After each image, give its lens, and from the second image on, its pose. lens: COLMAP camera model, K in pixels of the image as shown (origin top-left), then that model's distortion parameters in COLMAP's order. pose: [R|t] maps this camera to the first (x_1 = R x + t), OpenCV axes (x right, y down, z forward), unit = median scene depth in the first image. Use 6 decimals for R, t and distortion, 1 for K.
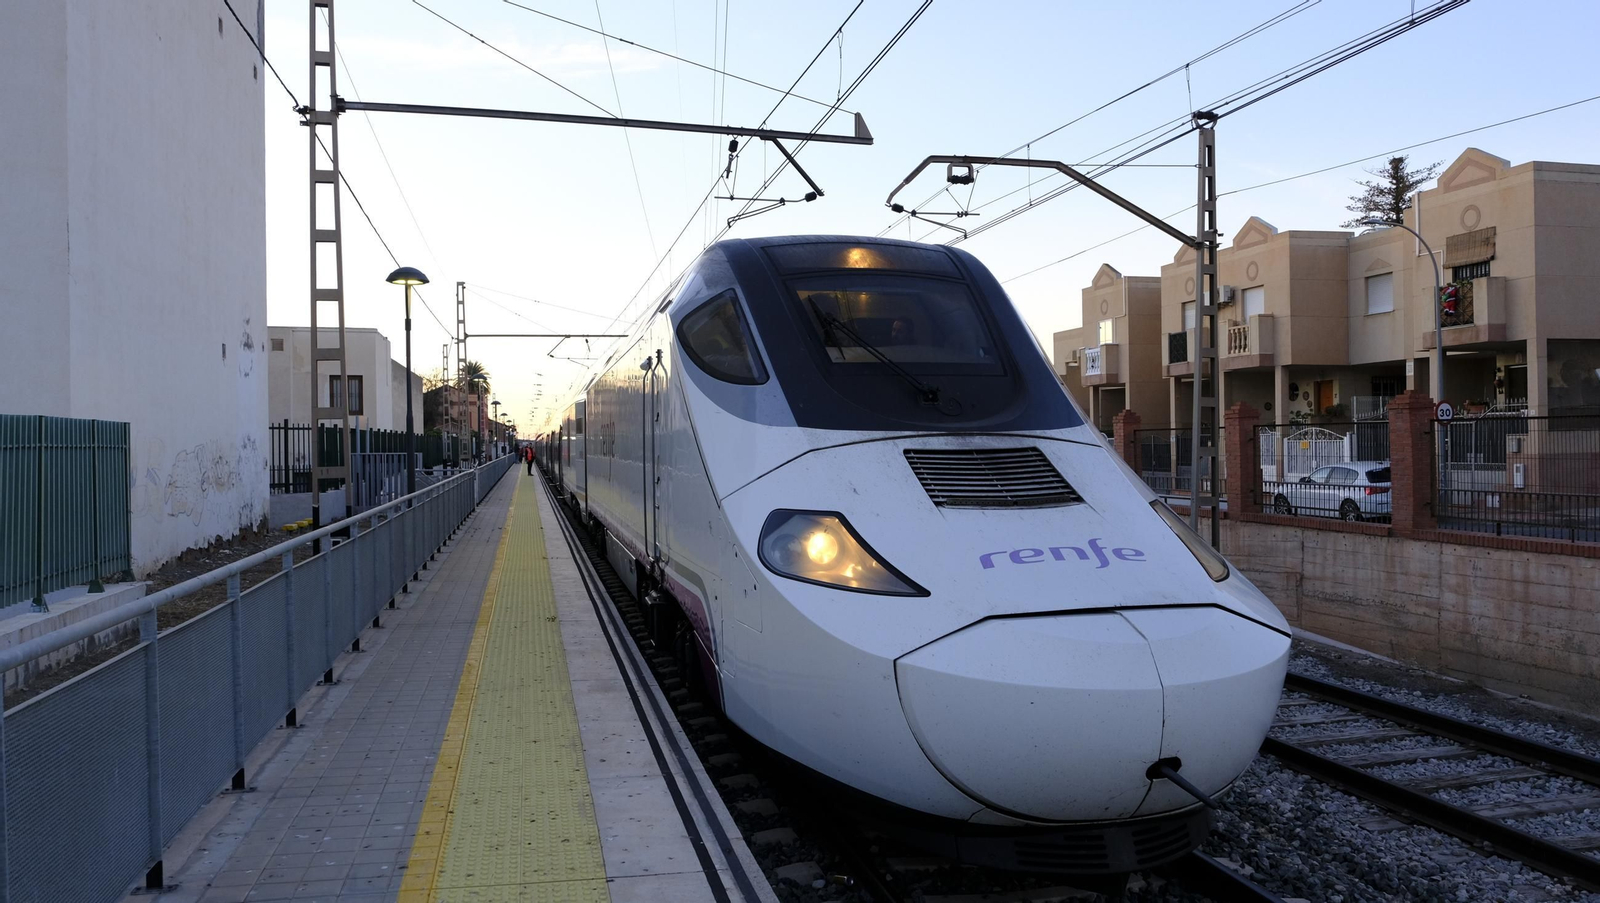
lens RADIAL K [[1136.7, 0, 803.0], [0, 1136.7, 445.7], [0, 0, 1]] dist [-0.038638, -0.001471]
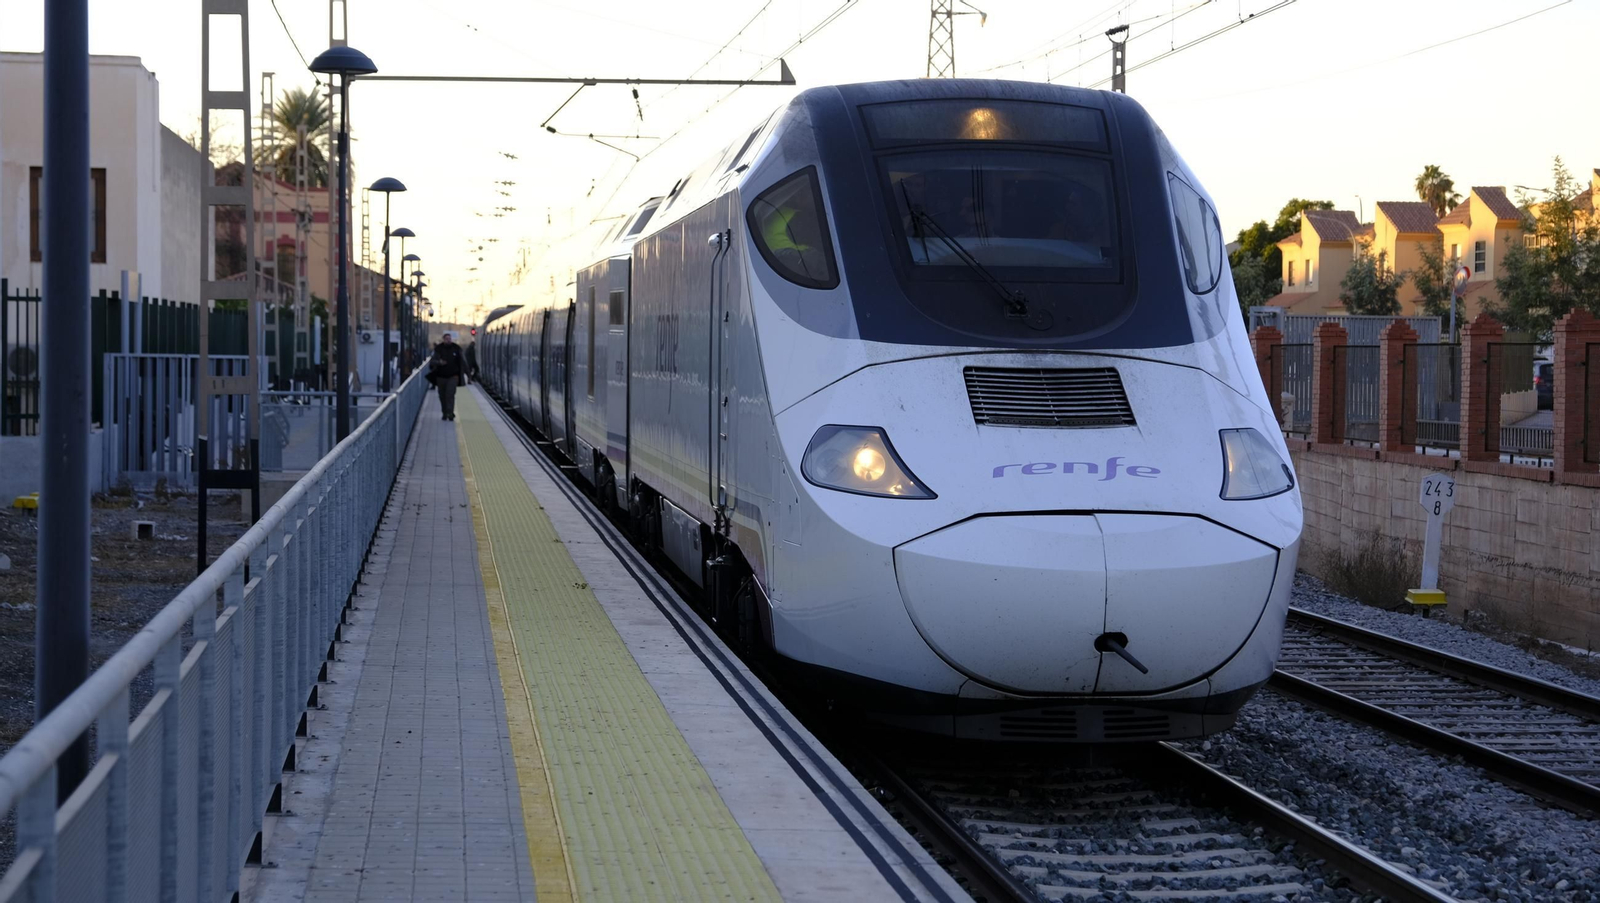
lens RADIAL K [[3719.9, 0, 800.0], [0, 3719.9, 451.5], [0, 0, 1]] dist [0.086427, 0.151624]
pose [[0.989646, 0.027030, -0.140965, 0.375149], [-0.023395, 0.999351, 0.027380, -0.007207], [0.141613, -0.023799, 0.989636, -1.994419]]
